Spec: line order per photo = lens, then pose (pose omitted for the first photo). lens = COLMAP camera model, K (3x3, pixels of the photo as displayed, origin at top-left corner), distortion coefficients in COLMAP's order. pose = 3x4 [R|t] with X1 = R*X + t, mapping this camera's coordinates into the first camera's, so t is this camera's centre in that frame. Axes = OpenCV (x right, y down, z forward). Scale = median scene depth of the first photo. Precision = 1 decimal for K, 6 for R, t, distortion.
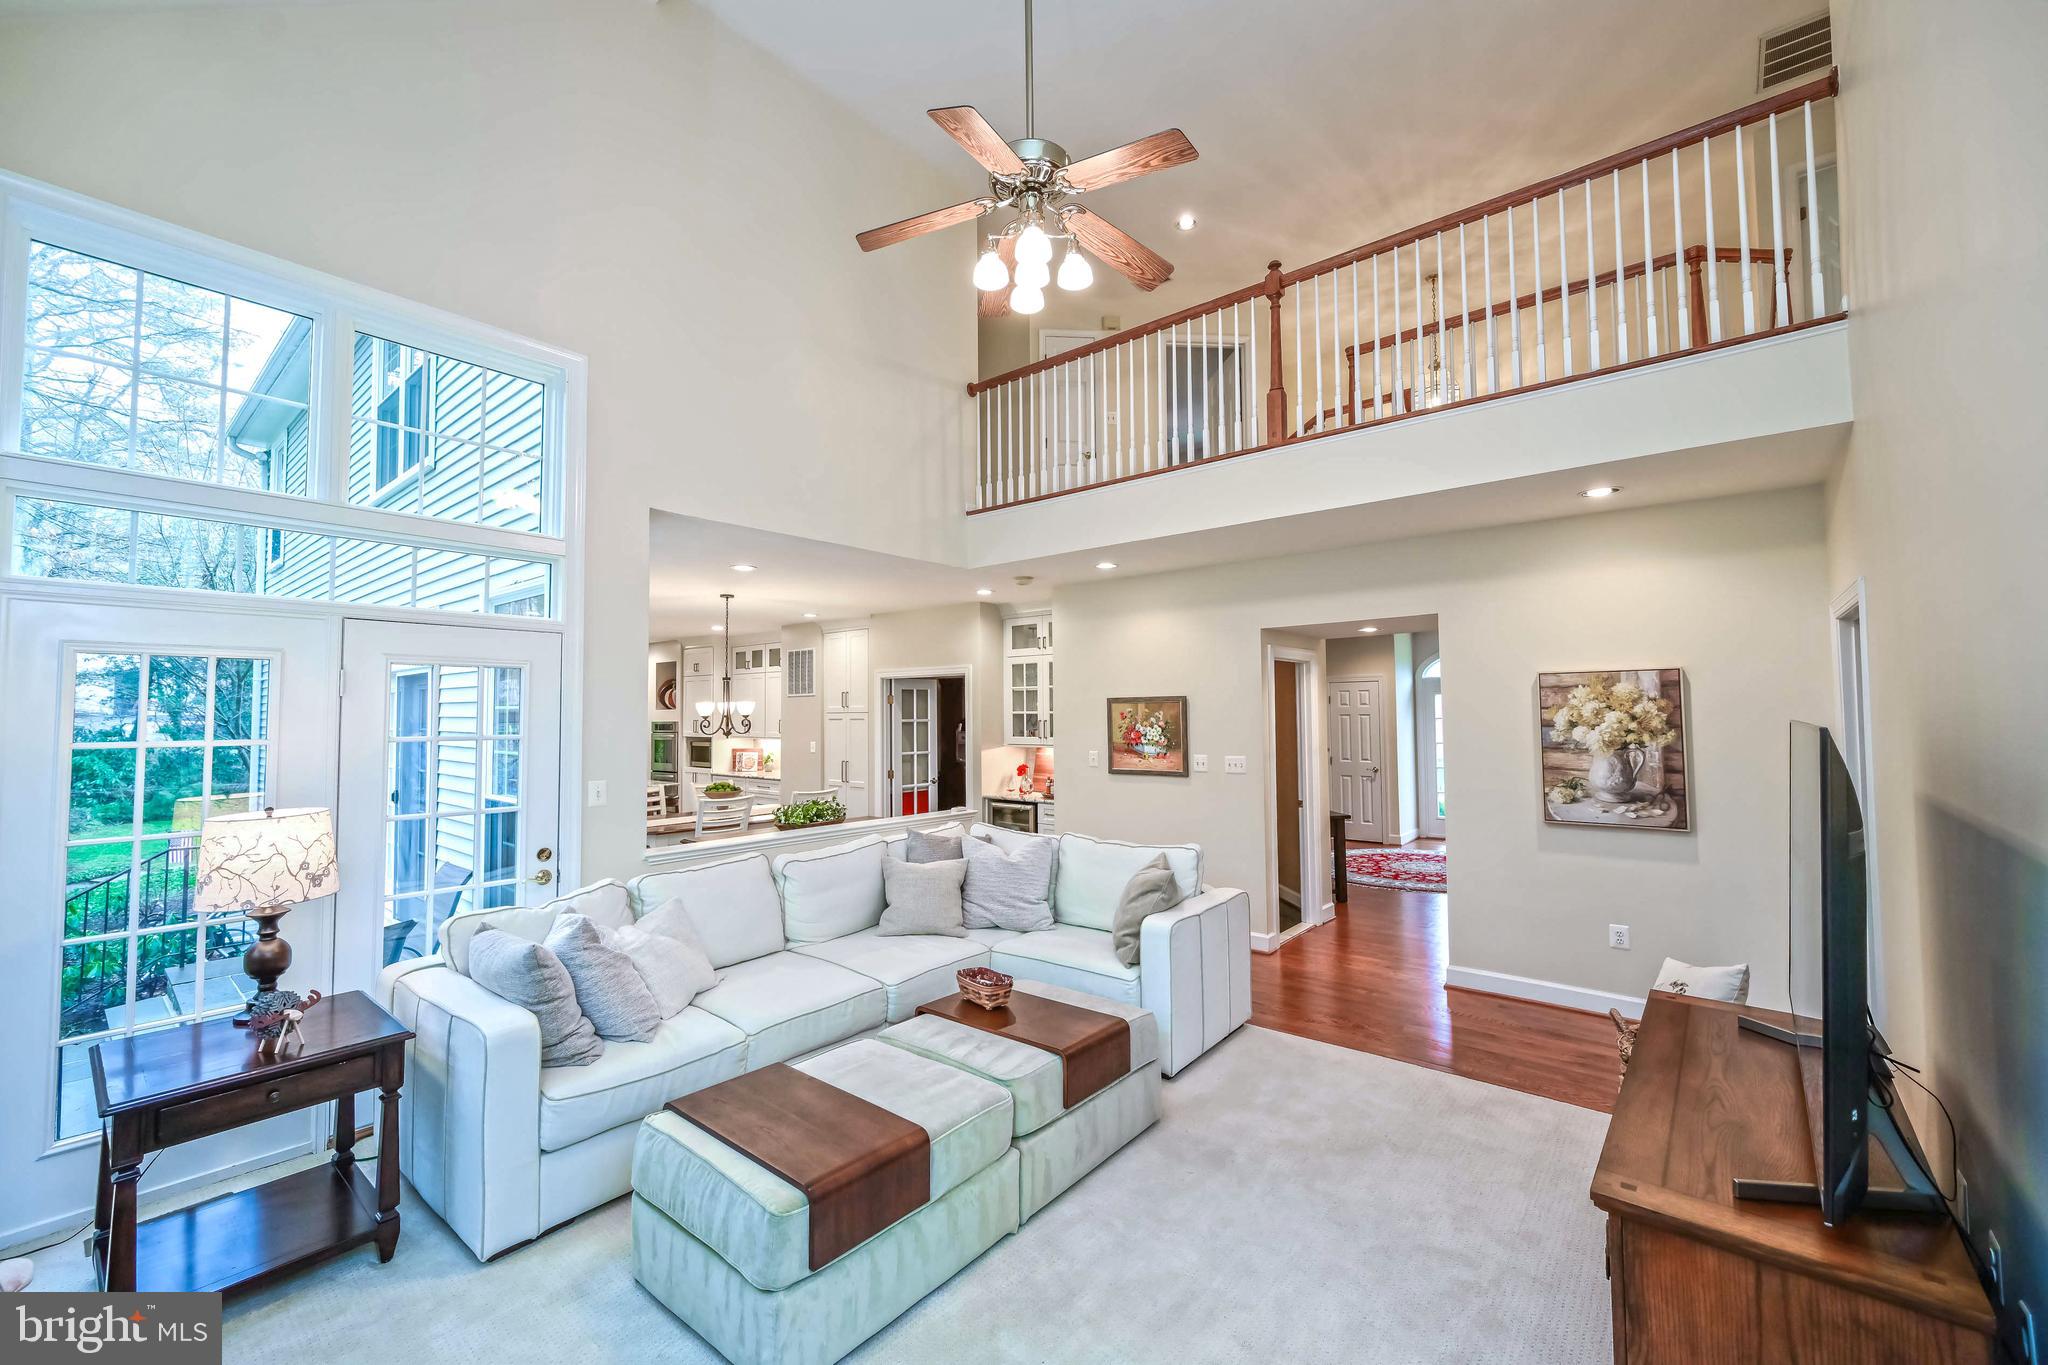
lens RADIAL K [[825.5, 0, 1015.7], [0, 825.5, 684.4], [0, 0, 1]] dist [-0.001521, -0.000034]
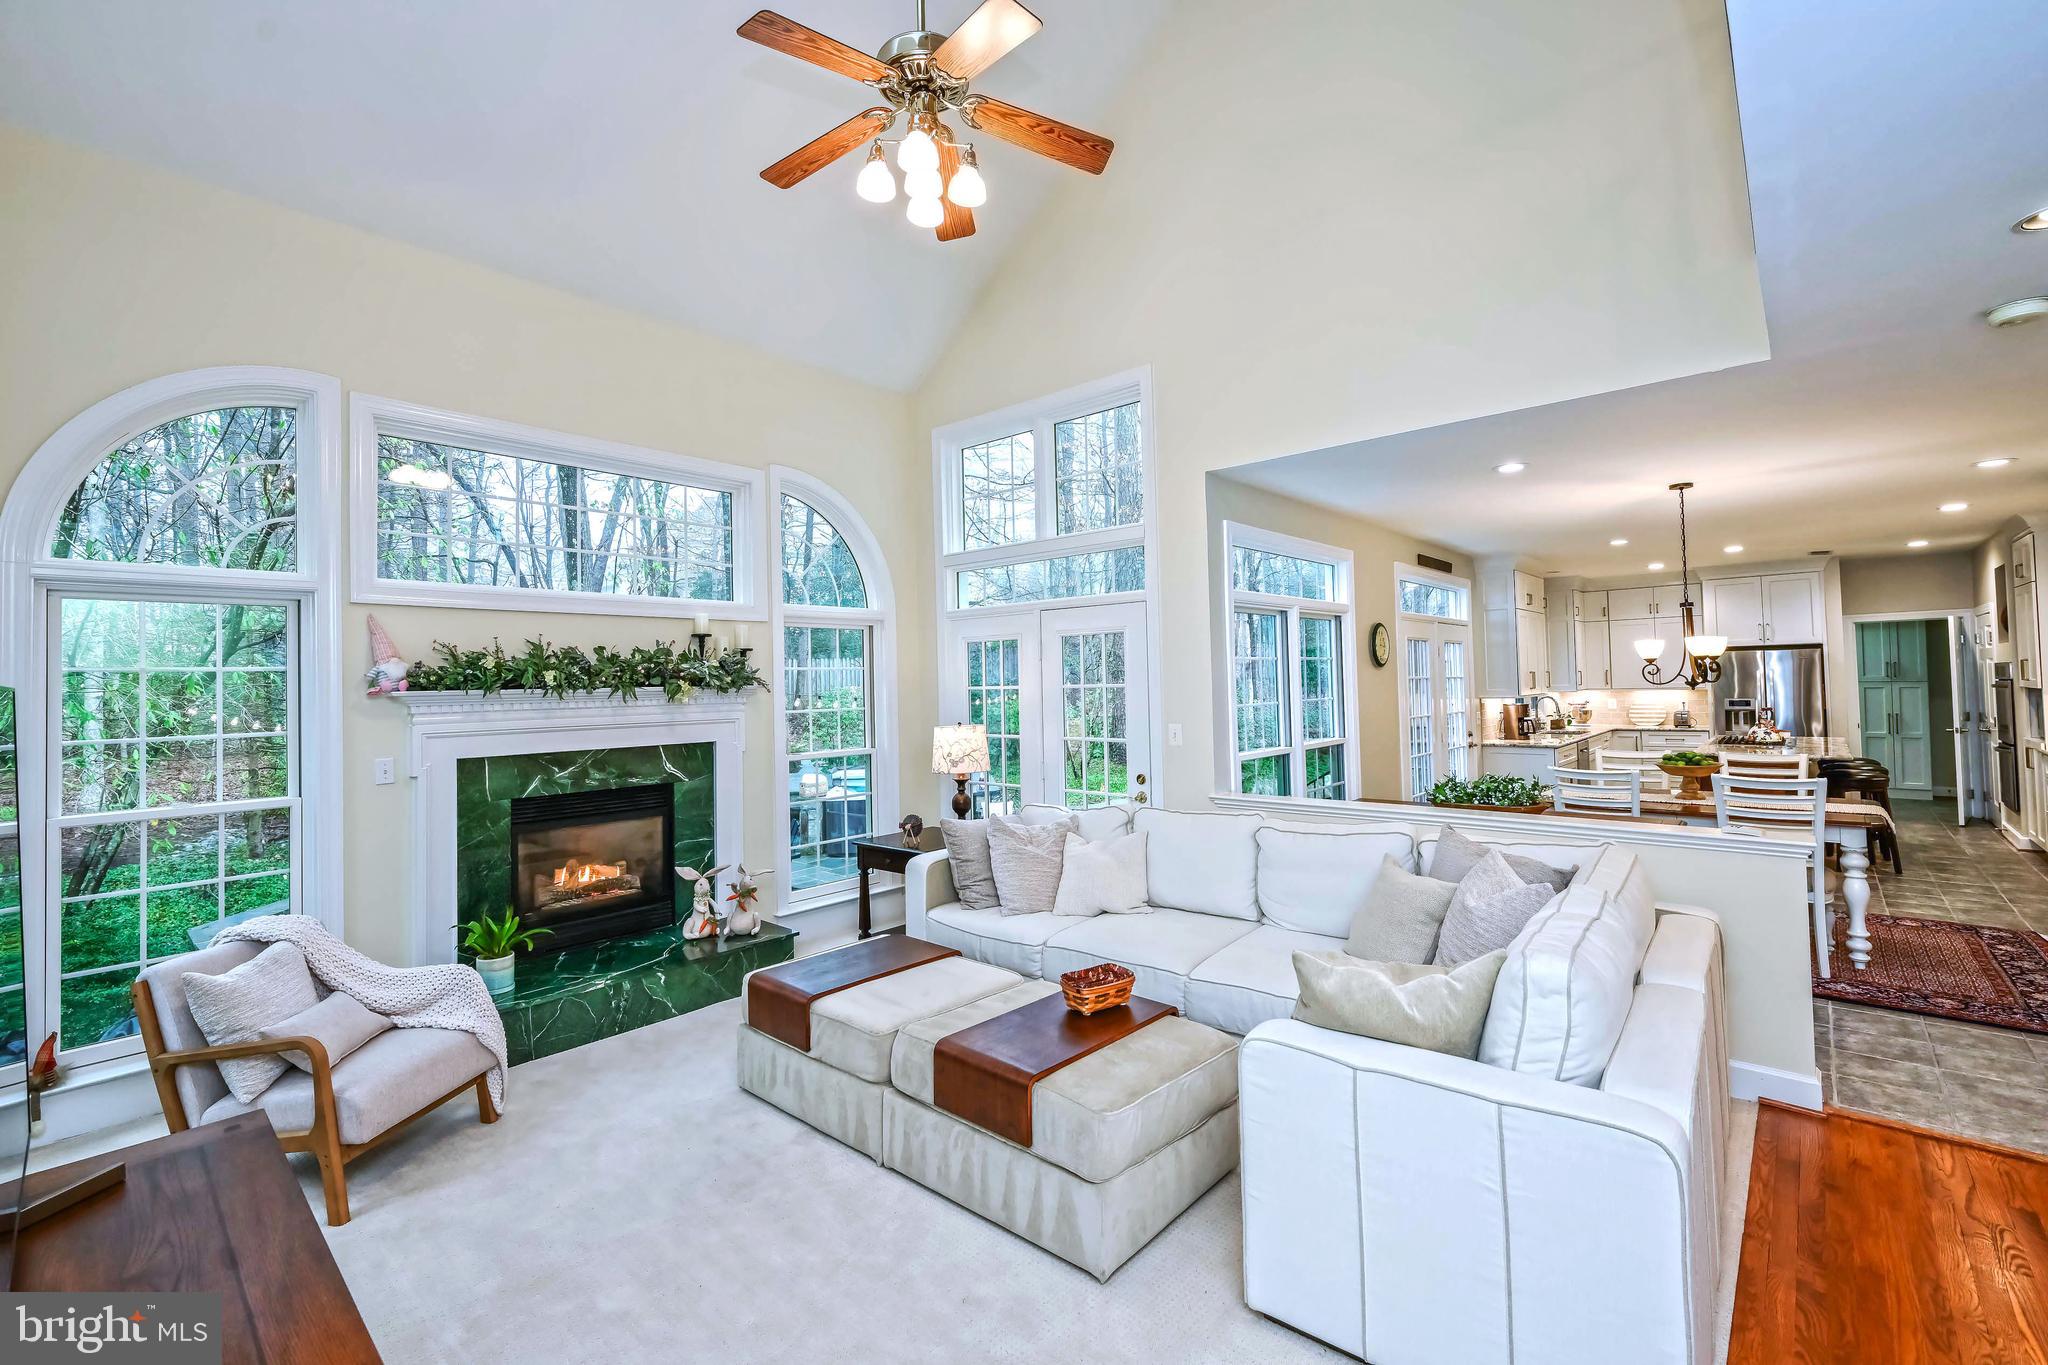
lens RADIAL K [[862.8, 0, 1023.6], [0, 862.8, 677.1], [0, 0, 1]] dist [-0.001221, -0.000224]
pose [[-0.036951, -0.007364, -0.999290, 0.753422], [0.060902, 0.998098, -0.009607, 0.051636], [0.997460, -0.061214, -0.036432, 0.876764]]
